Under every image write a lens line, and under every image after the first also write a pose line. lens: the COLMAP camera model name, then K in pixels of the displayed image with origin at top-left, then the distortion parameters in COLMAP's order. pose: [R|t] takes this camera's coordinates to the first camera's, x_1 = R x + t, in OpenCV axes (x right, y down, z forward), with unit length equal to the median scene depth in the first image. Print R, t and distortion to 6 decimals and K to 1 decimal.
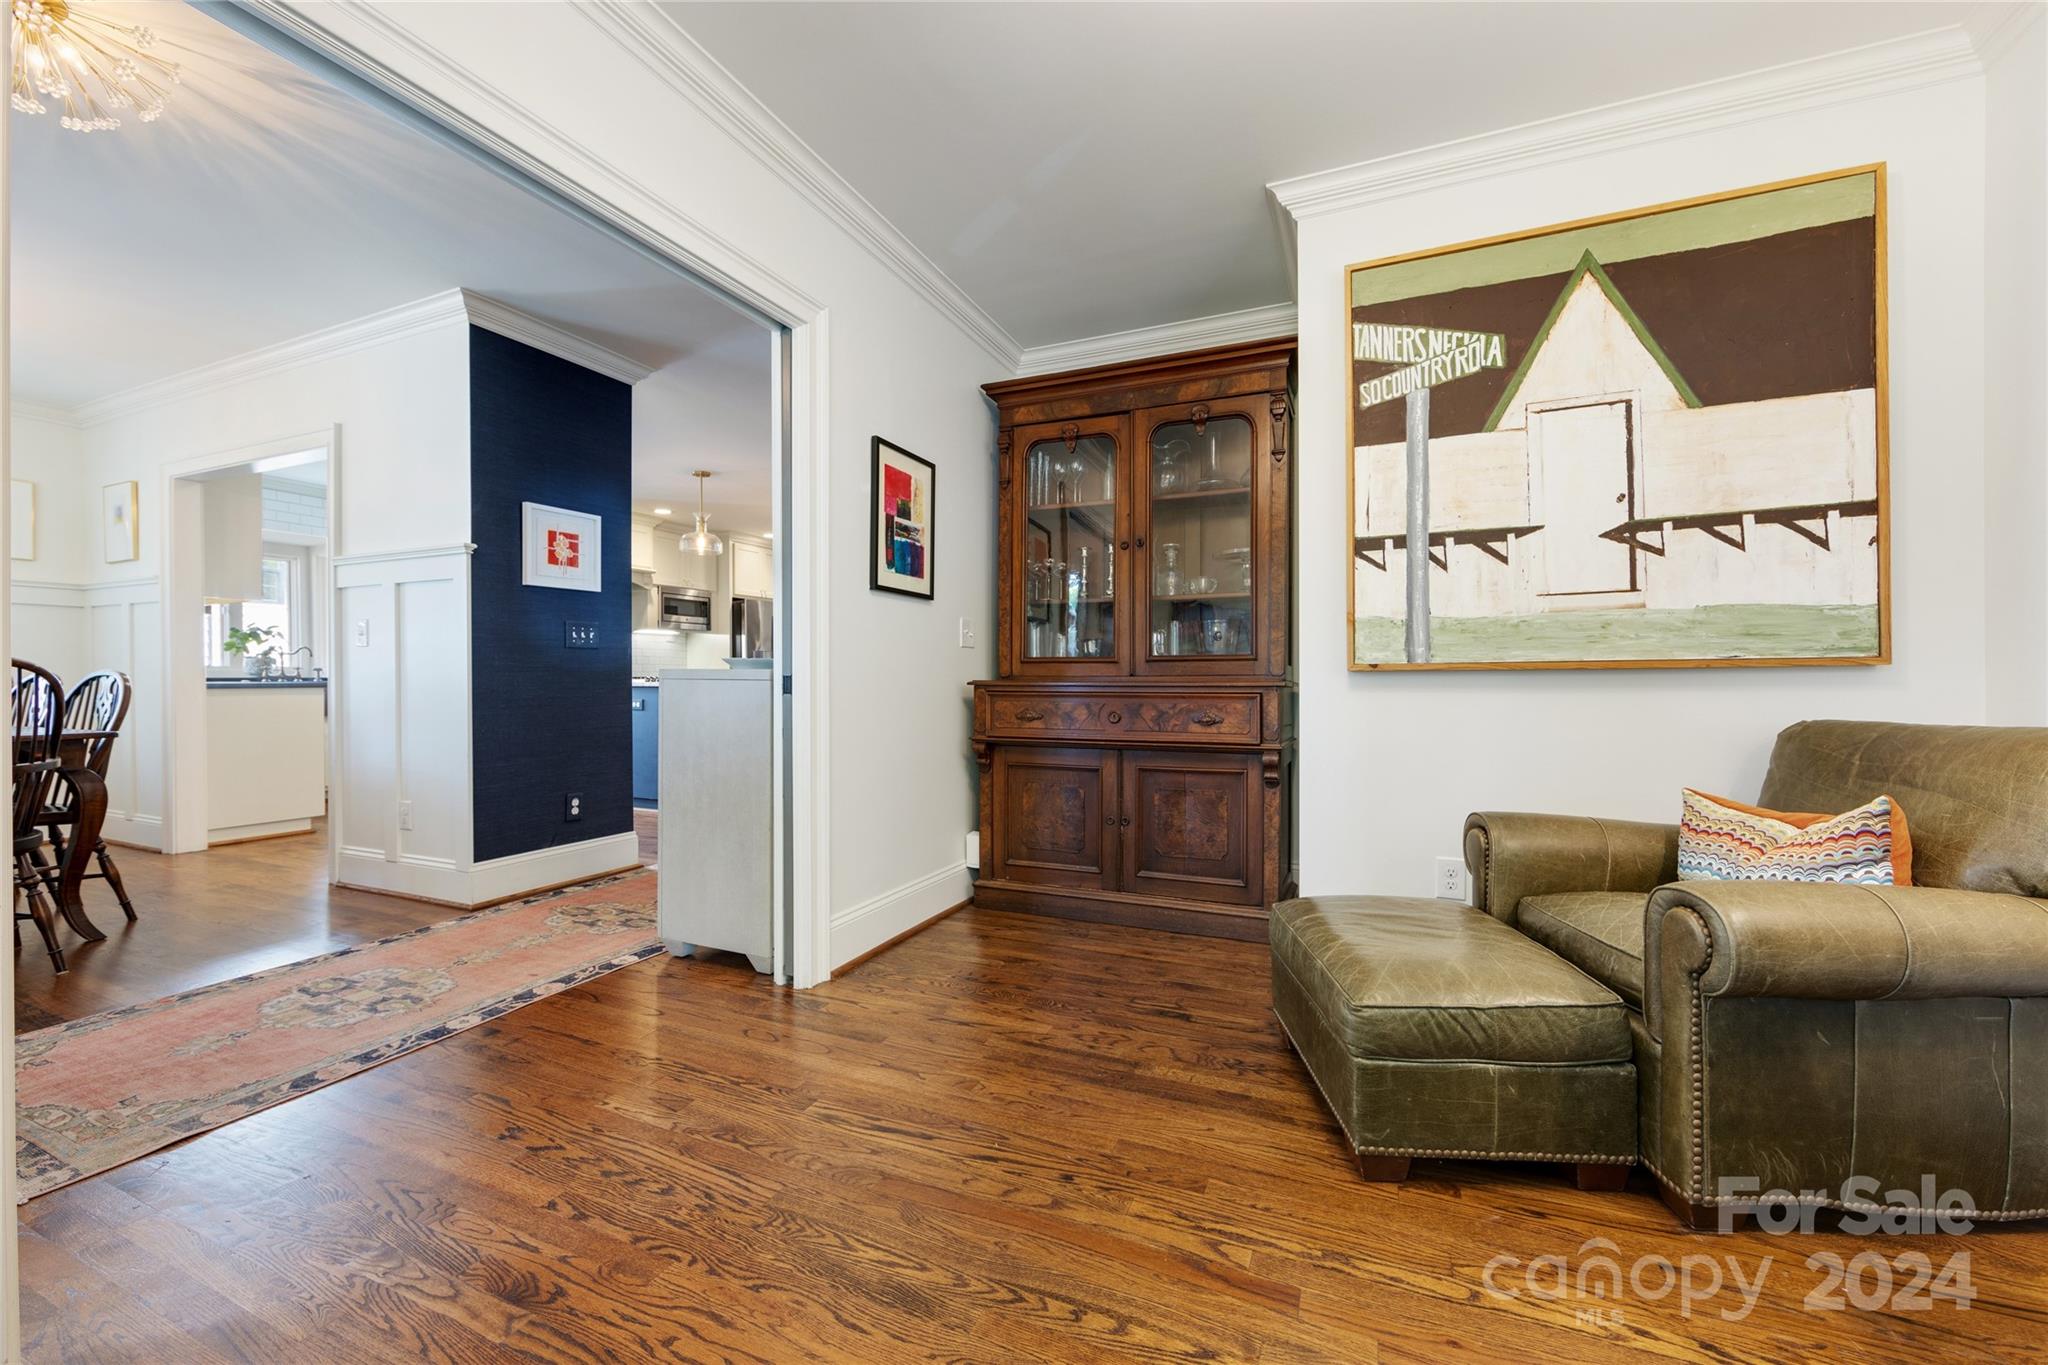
lens RADIAL K [[804.5, 0, 1036.6], [0, 804.5, 685.4], [0, 0, 1]] dist [-0.002316, -0.000106]
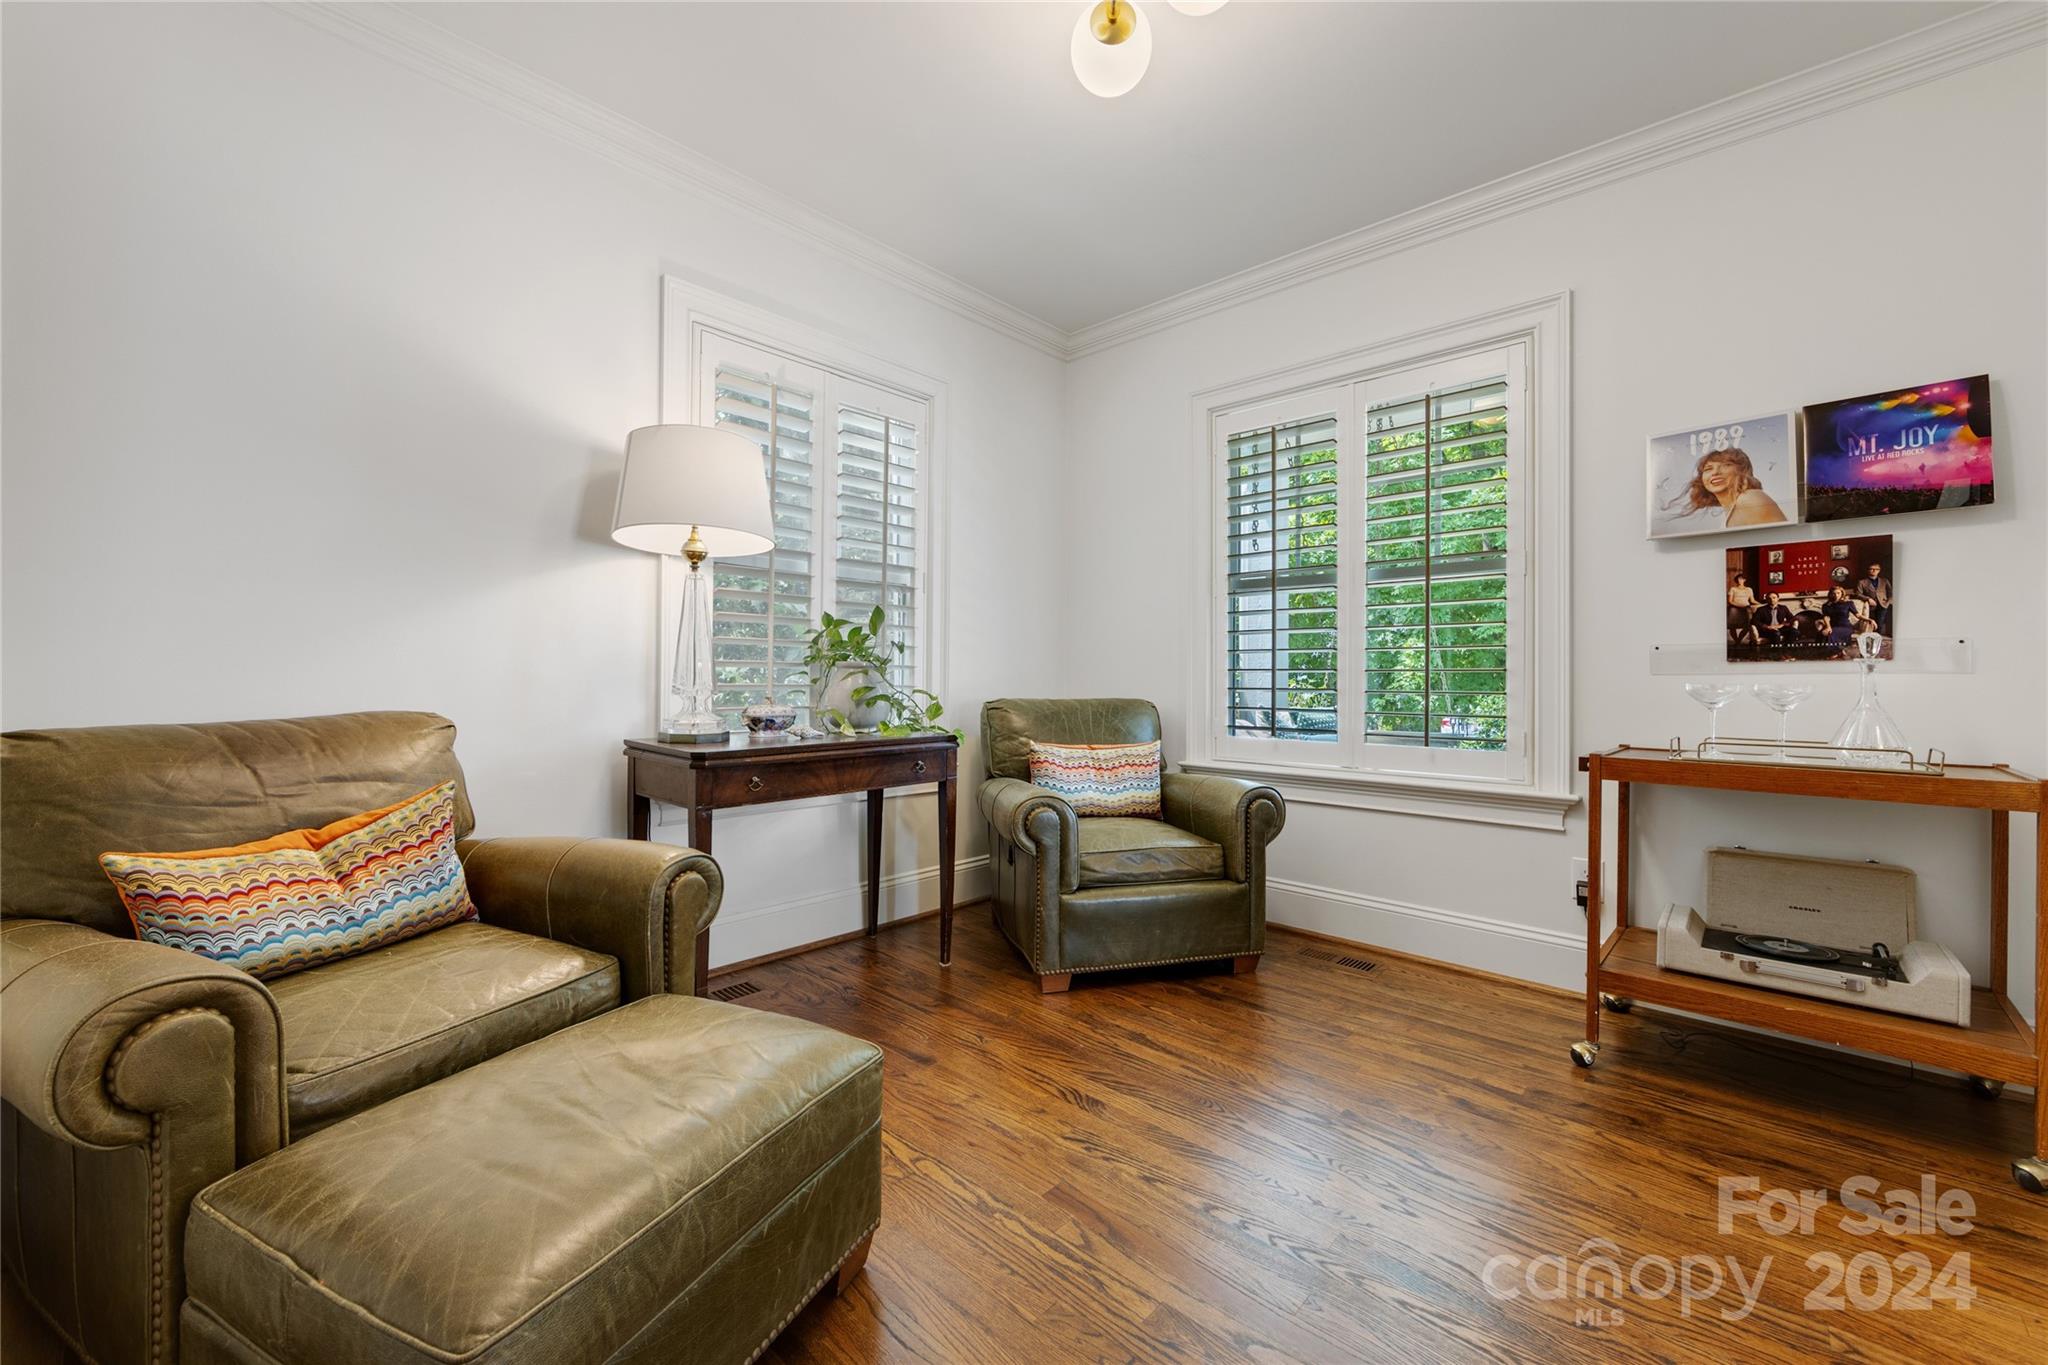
lens RADIAL K [[804.5, 0, 1024.9], [0, 804.5, 676.5], [0, 0, 1]] dist [-0.002316, -0.000106]
pose [[-0.938141, 0.002053, 0.346247, -0.051458], [0.000776, 0.999992, -0.003827, -0.000534], [-0.346252, -0.003321, -0.938136, 1.954768]]
